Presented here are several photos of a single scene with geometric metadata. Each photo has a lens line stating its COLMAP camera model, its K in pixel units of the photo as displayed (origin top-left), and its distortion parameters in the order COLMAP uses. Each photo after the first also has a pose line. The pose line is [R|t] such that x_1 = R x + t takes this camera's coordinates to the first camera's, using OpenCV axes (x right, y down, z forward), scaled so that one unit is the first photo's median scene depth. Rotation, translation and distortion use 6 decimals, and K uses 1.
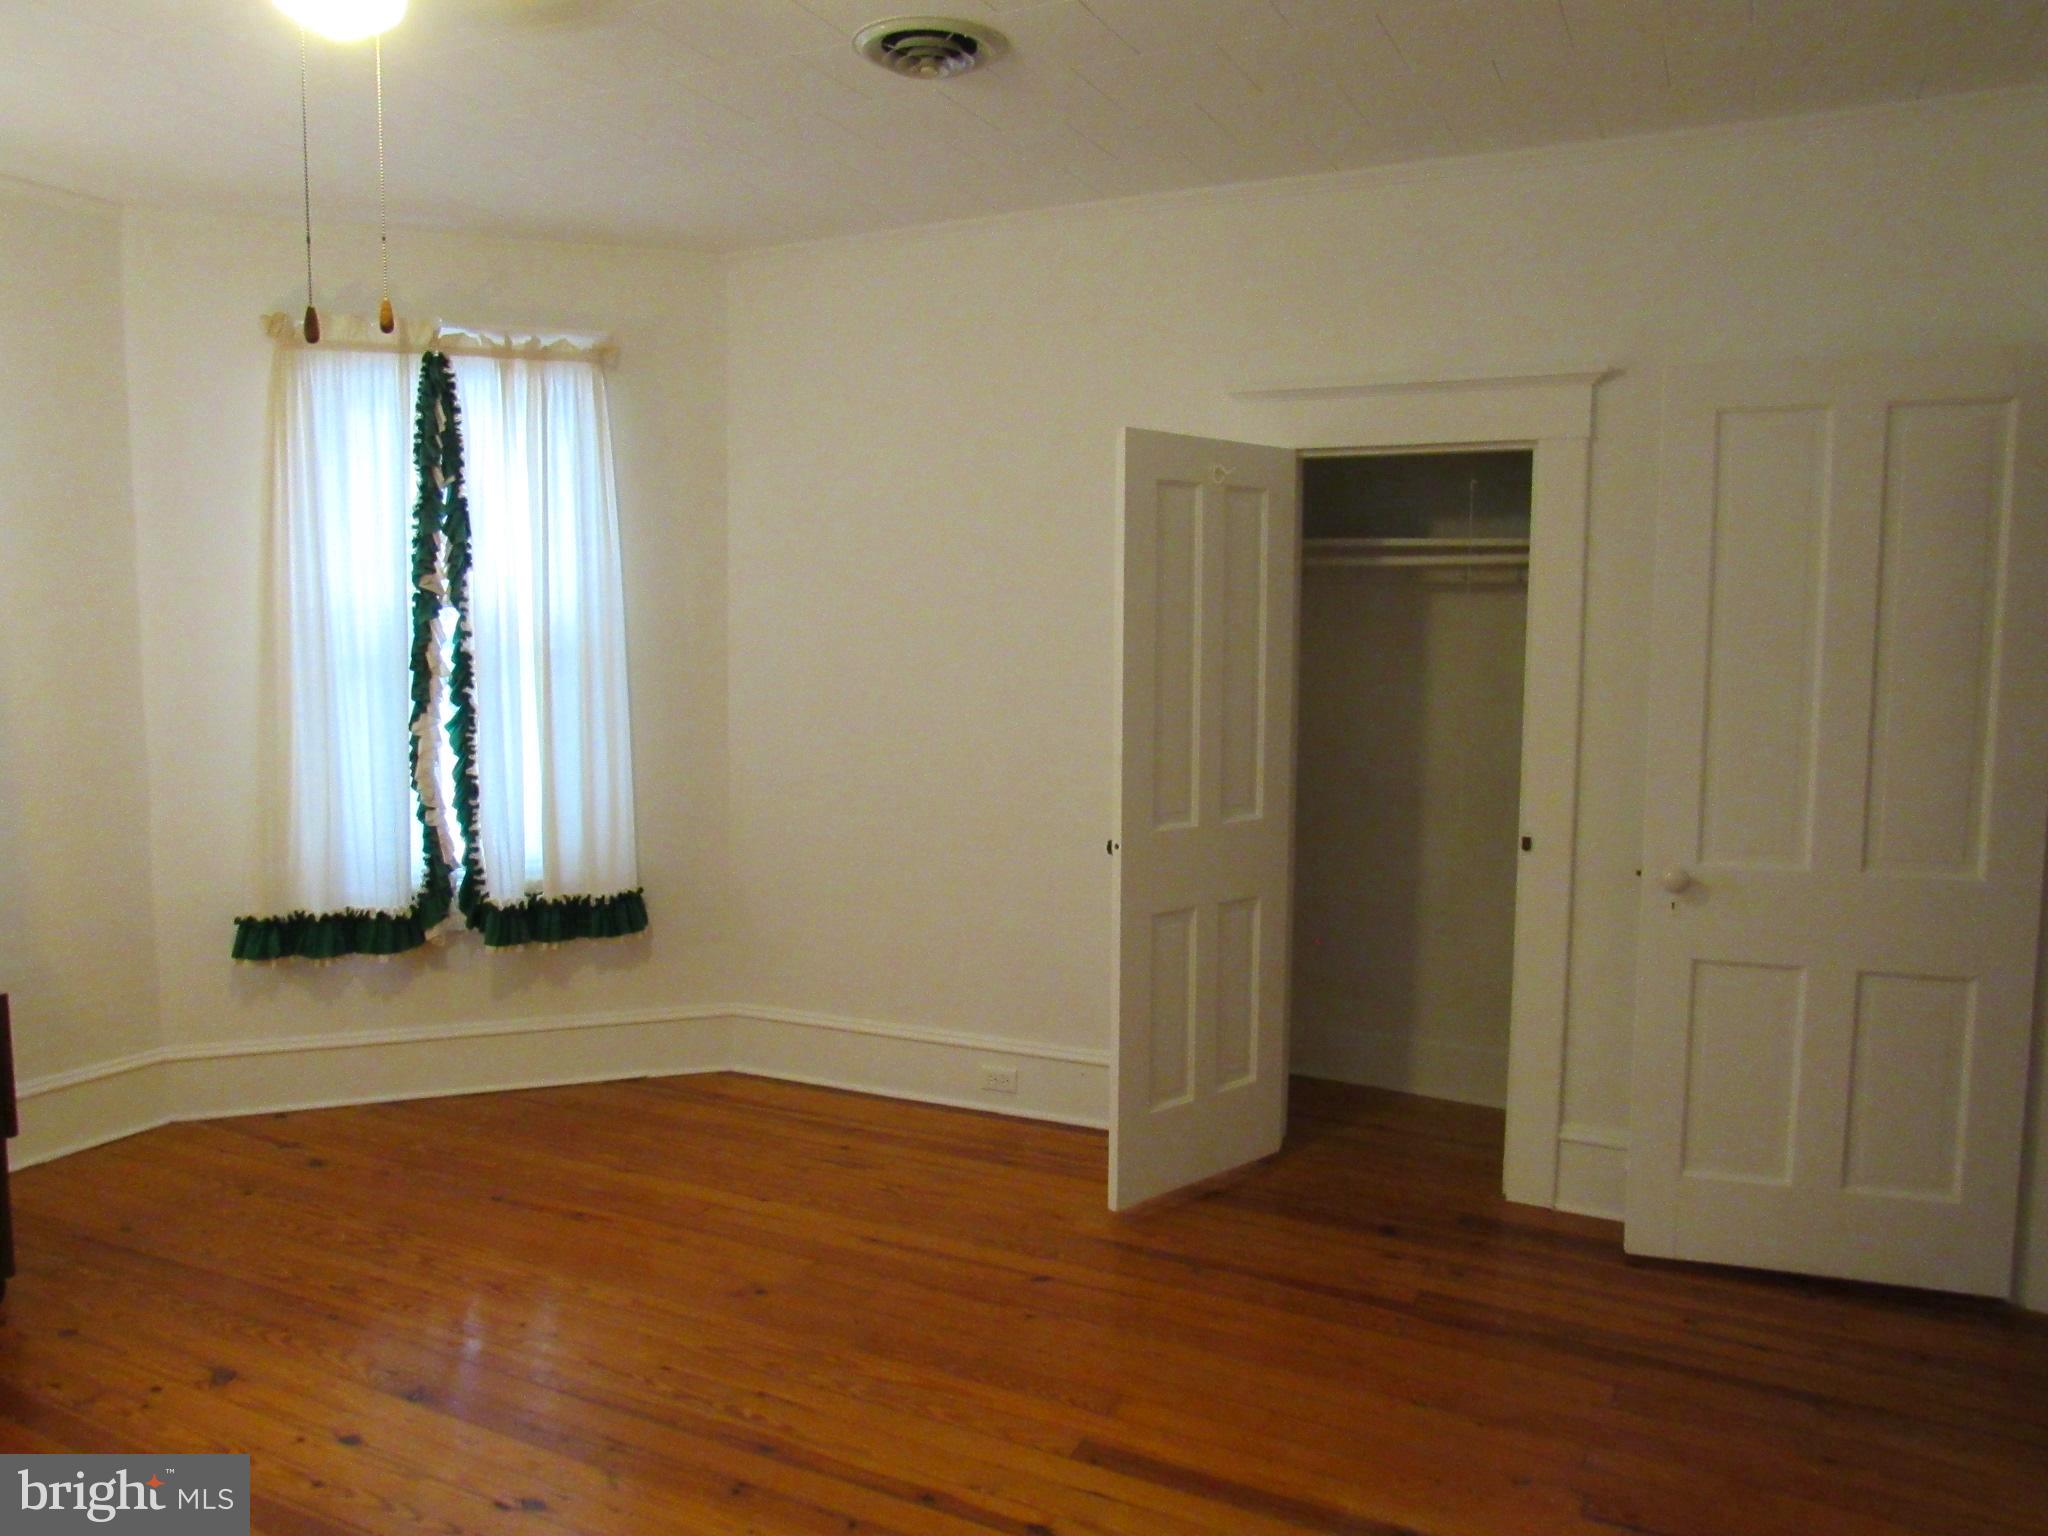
lens RADIAL K [[1491.5, 0, 1013.5], [0, 1491.5, 774.7], [0, 0, 1]] dist [-0.015264, 0.008603]
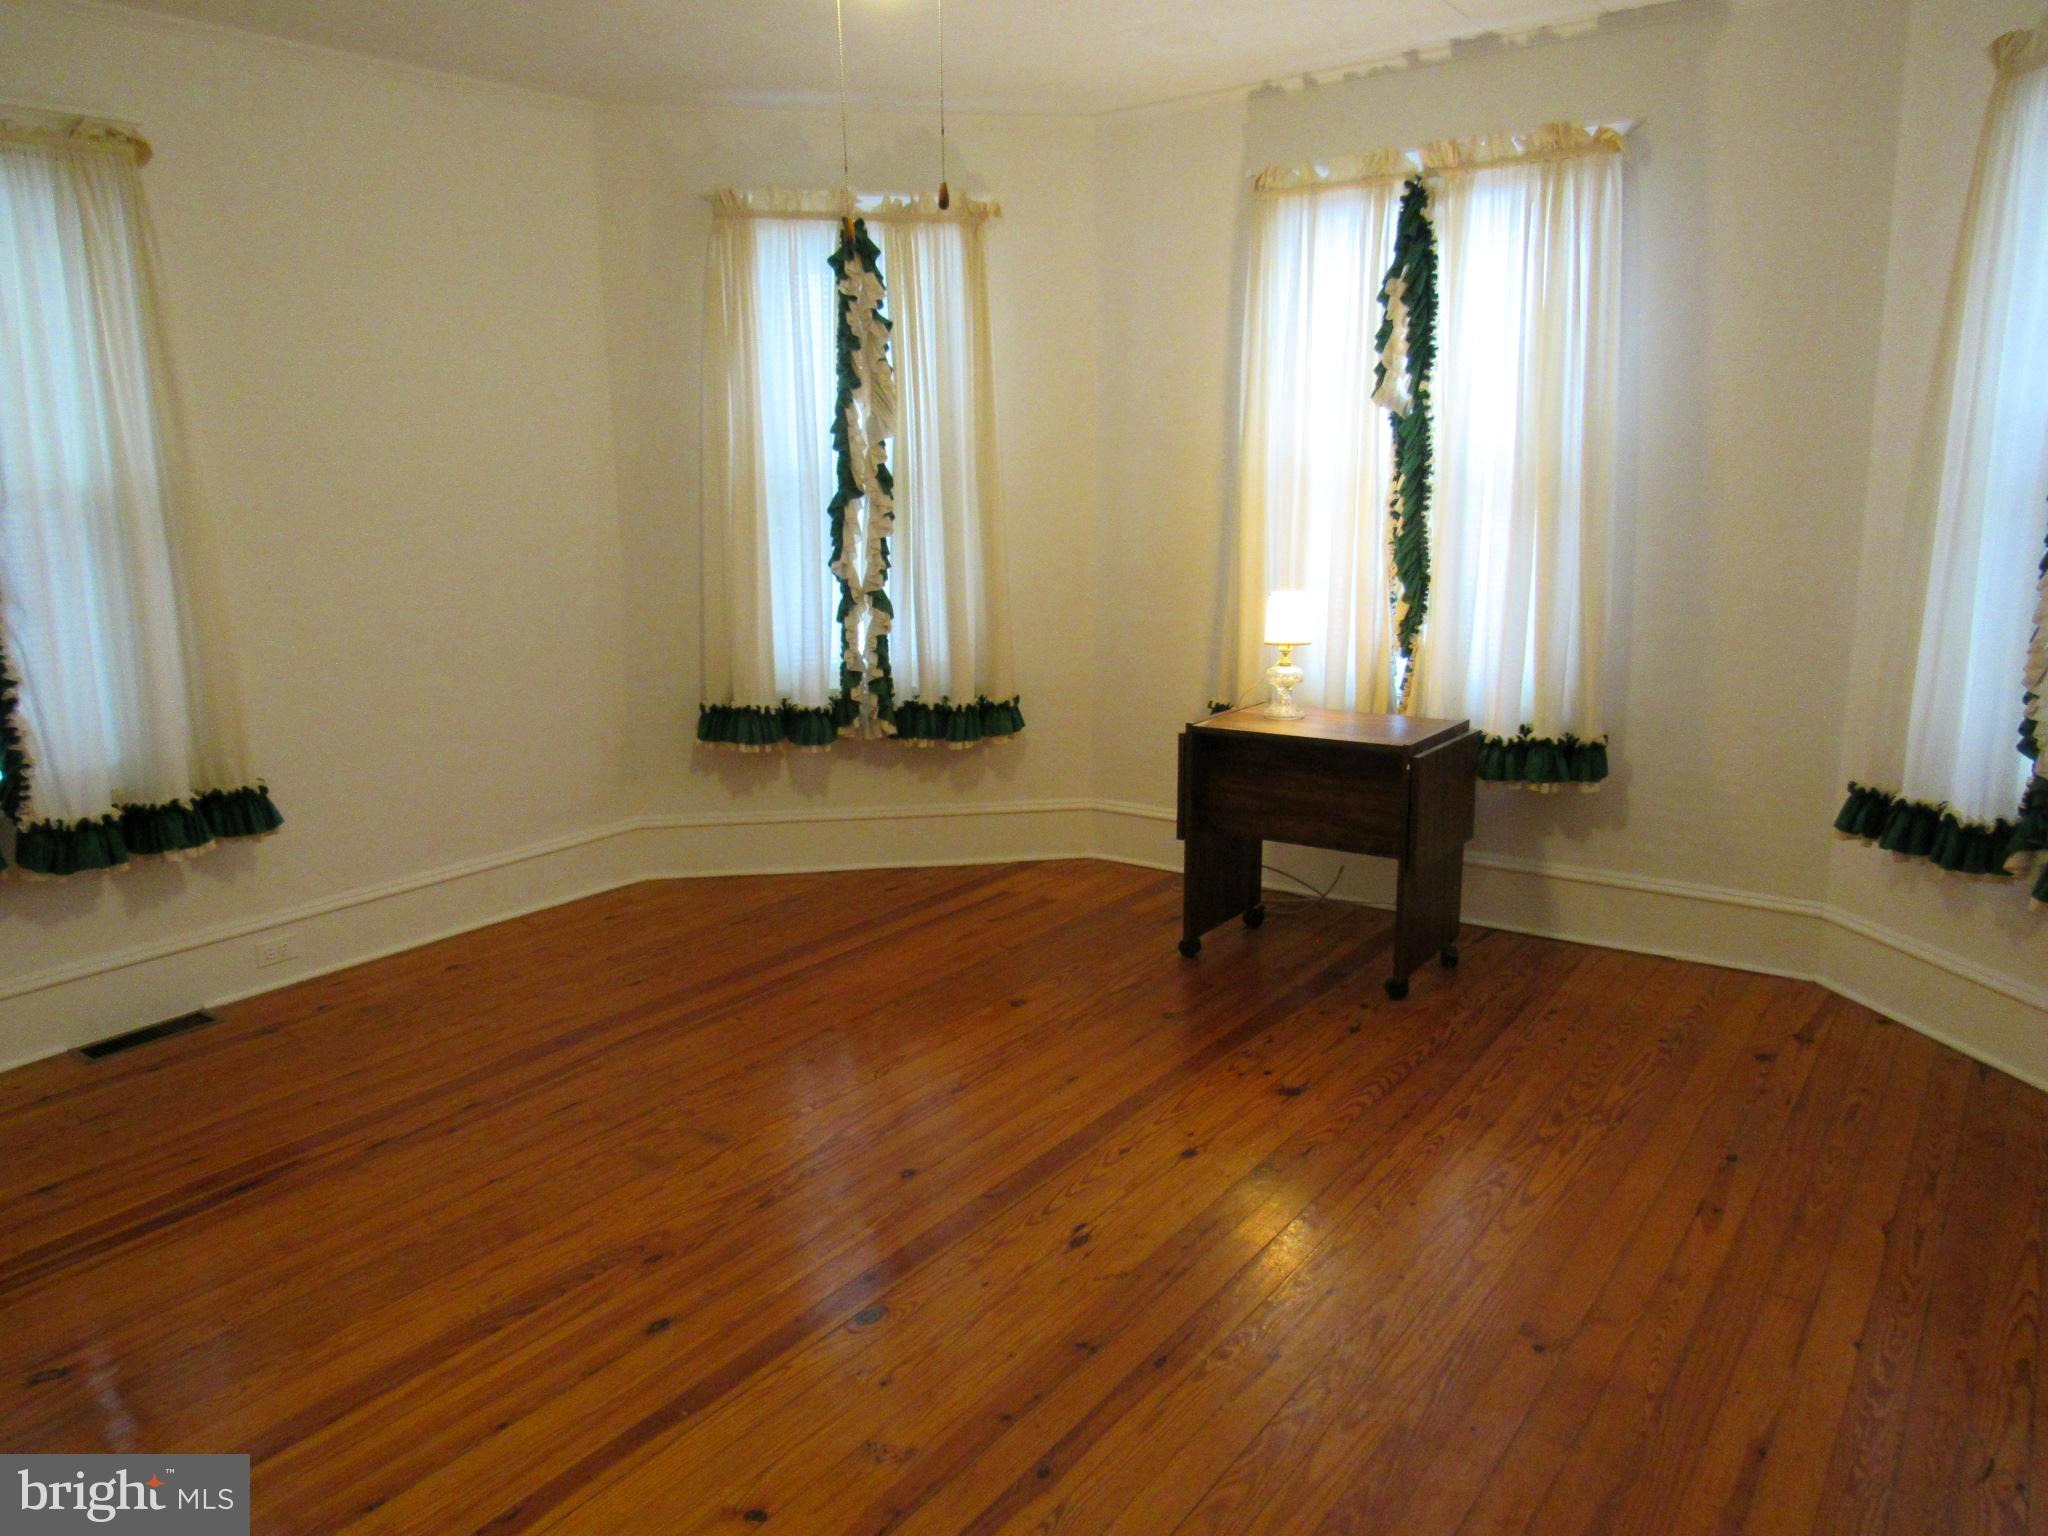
lens RADIAL K [[1491.5, 0, 1019.4], [0, 1491.5, 770.2], [0, 0, 1]] dist [-0.015264, 0.008603]
pose [[-0.165999, 0.191088, -0.967435, 0.436613], [-0.090192, 0.973992, 0.207859, -0.052138], [0.981993, 0.121760, -0.144447, 0.666691]]
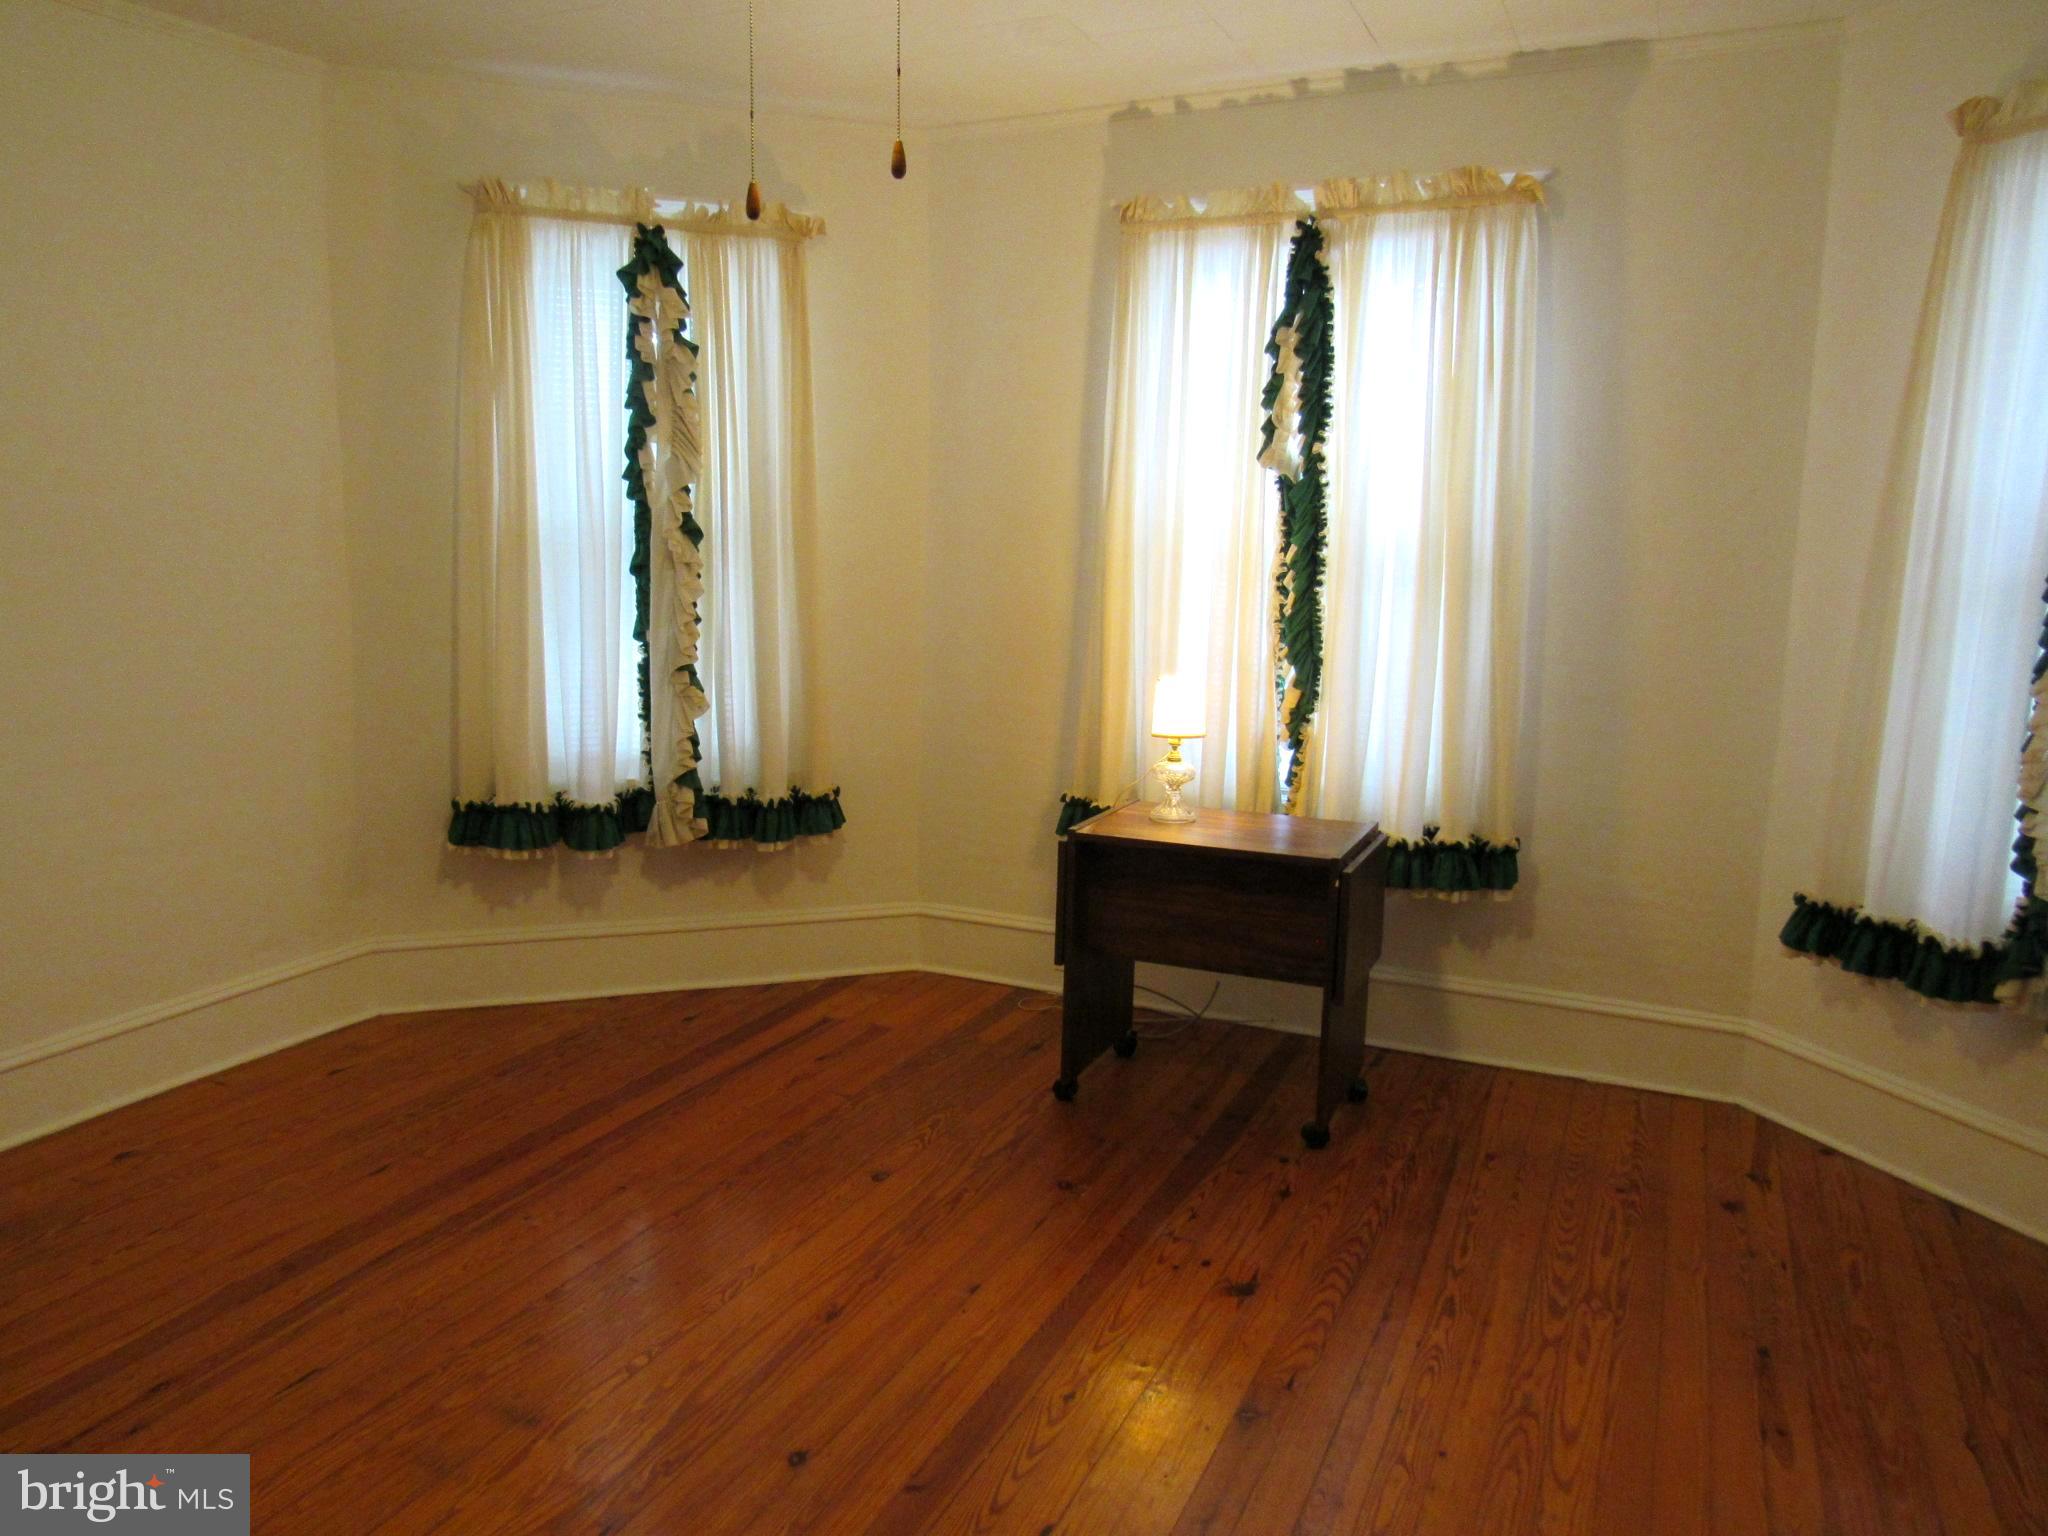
lens RADIAL K [[1491.5, 0, 1013.5], [0, 1491.5, 764.1], [0, 0, 1]] dist [-0.015264, 0.008603]
pose [[0.024757, 0.155908, -0.987461, 0.275132], [-0.120260, 0.981055, 0.151882, -0.047666], [0.992434, 0.114992, 0.043038, 0.552218]]
